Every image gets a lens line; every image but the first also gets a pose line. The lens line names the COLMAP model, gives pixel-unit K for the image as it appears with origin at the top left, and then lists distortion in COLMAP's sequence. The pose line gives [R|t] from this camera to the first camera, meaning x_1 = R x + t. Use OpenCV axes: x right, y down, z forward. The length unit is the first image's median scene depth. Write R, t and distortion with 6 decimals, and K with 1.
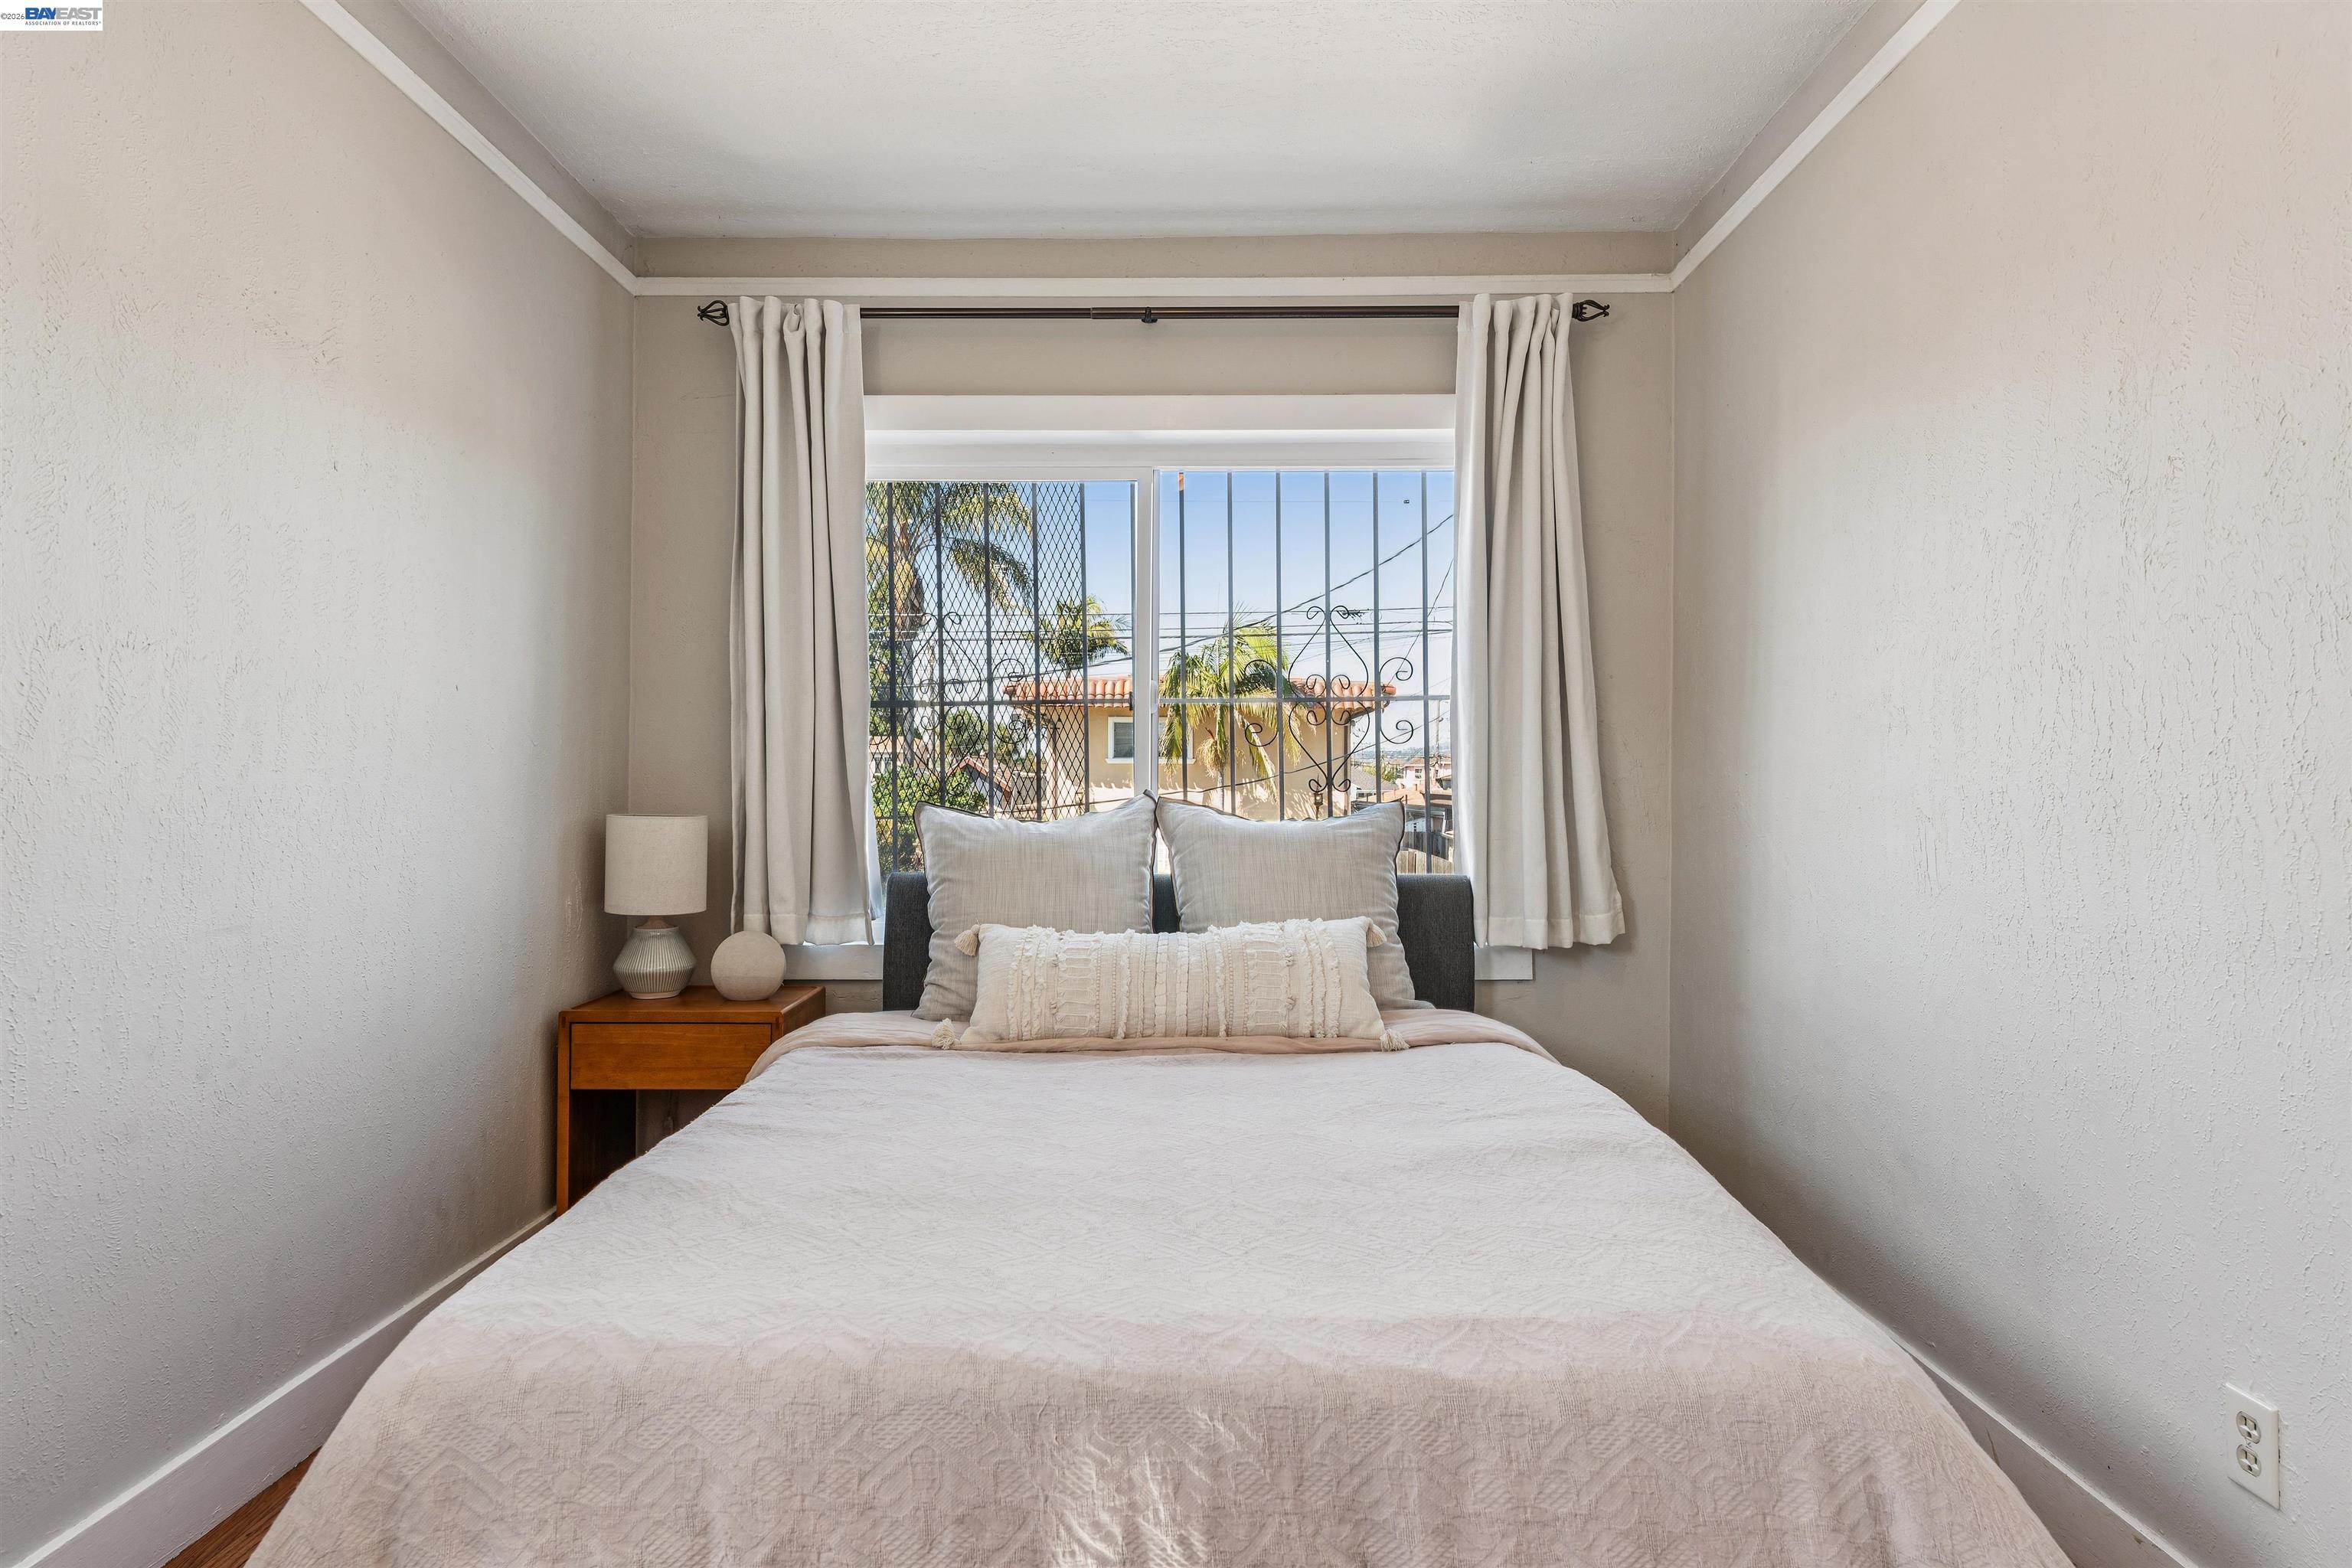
lens RADIAL K [[1289.8, 0, 1176.0], [0, 1289.8, 769.2], [0, 0, 1]] dist [0.000066, -0.000189]
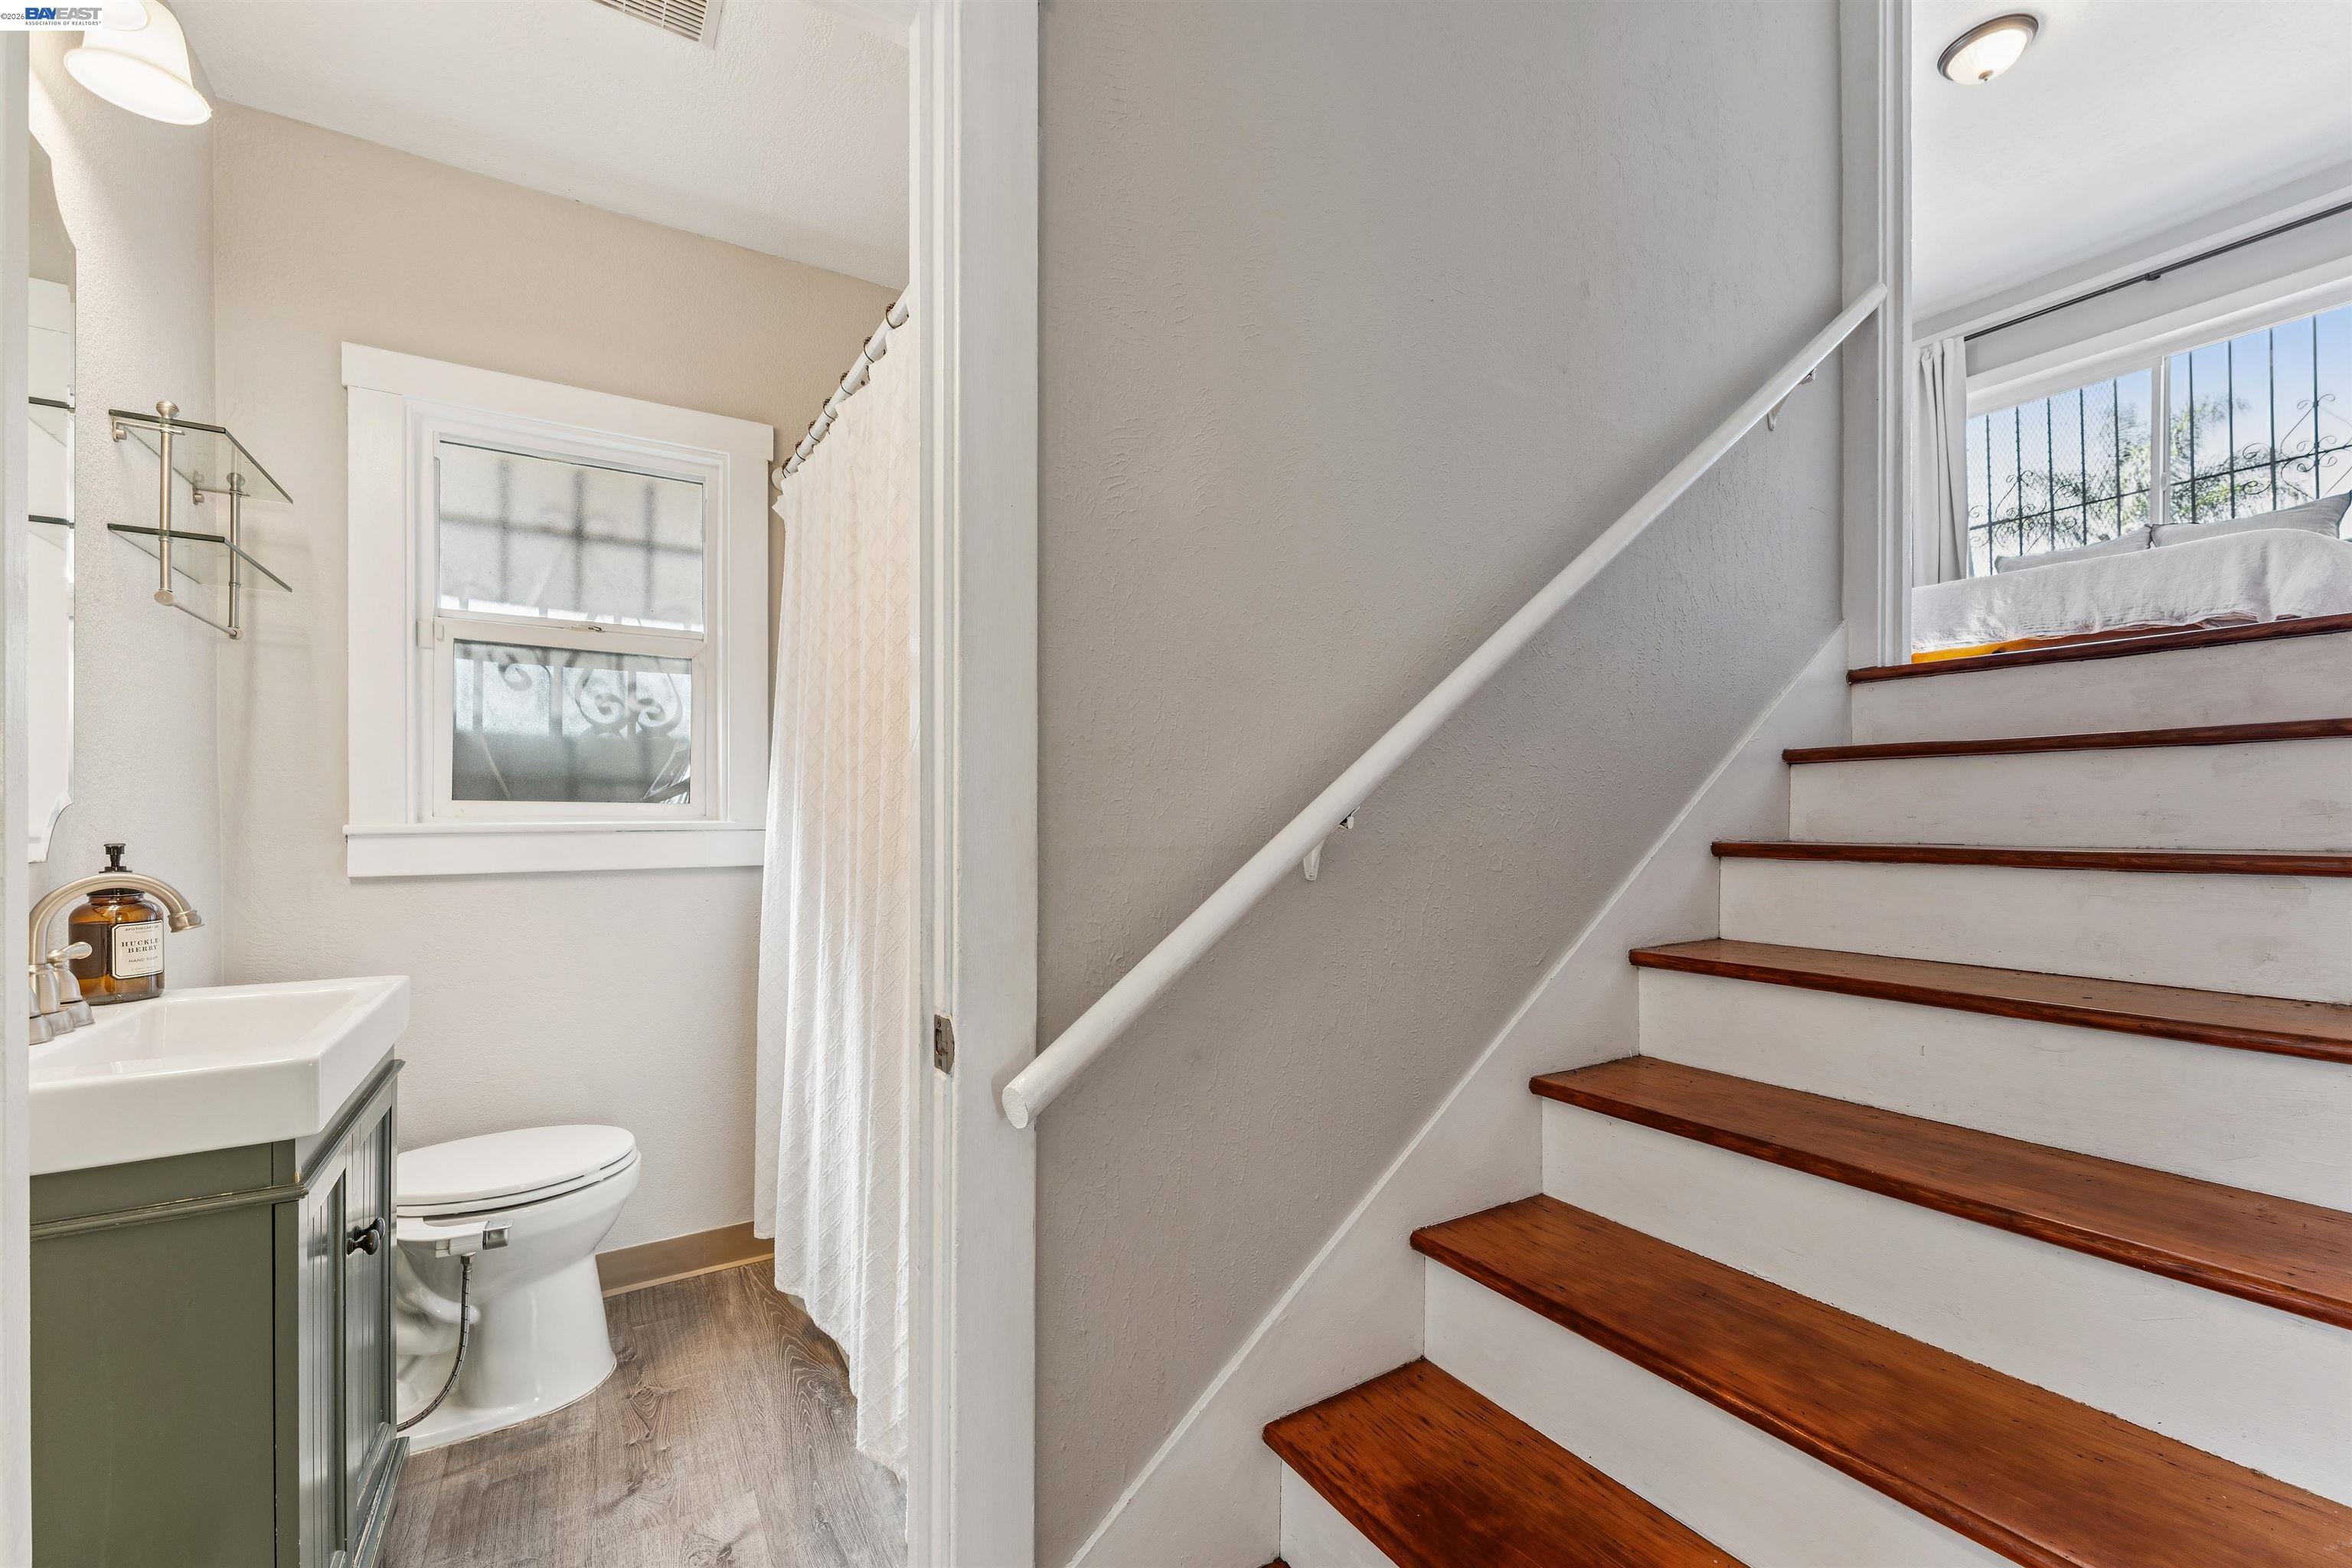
lens RADIAL K [[940.7, 0, 1190.6], [0, 940.7, 827.4], [0, 0, 1]] dist [-0.000147, 0.000032]
pose [[0.541102, 0.005065, -0.840942, 0.416022], [0.016002, 0.999739, 0.016319, 0.452092], [0.840805, -0.022287, 0.540879, -1.044386]]
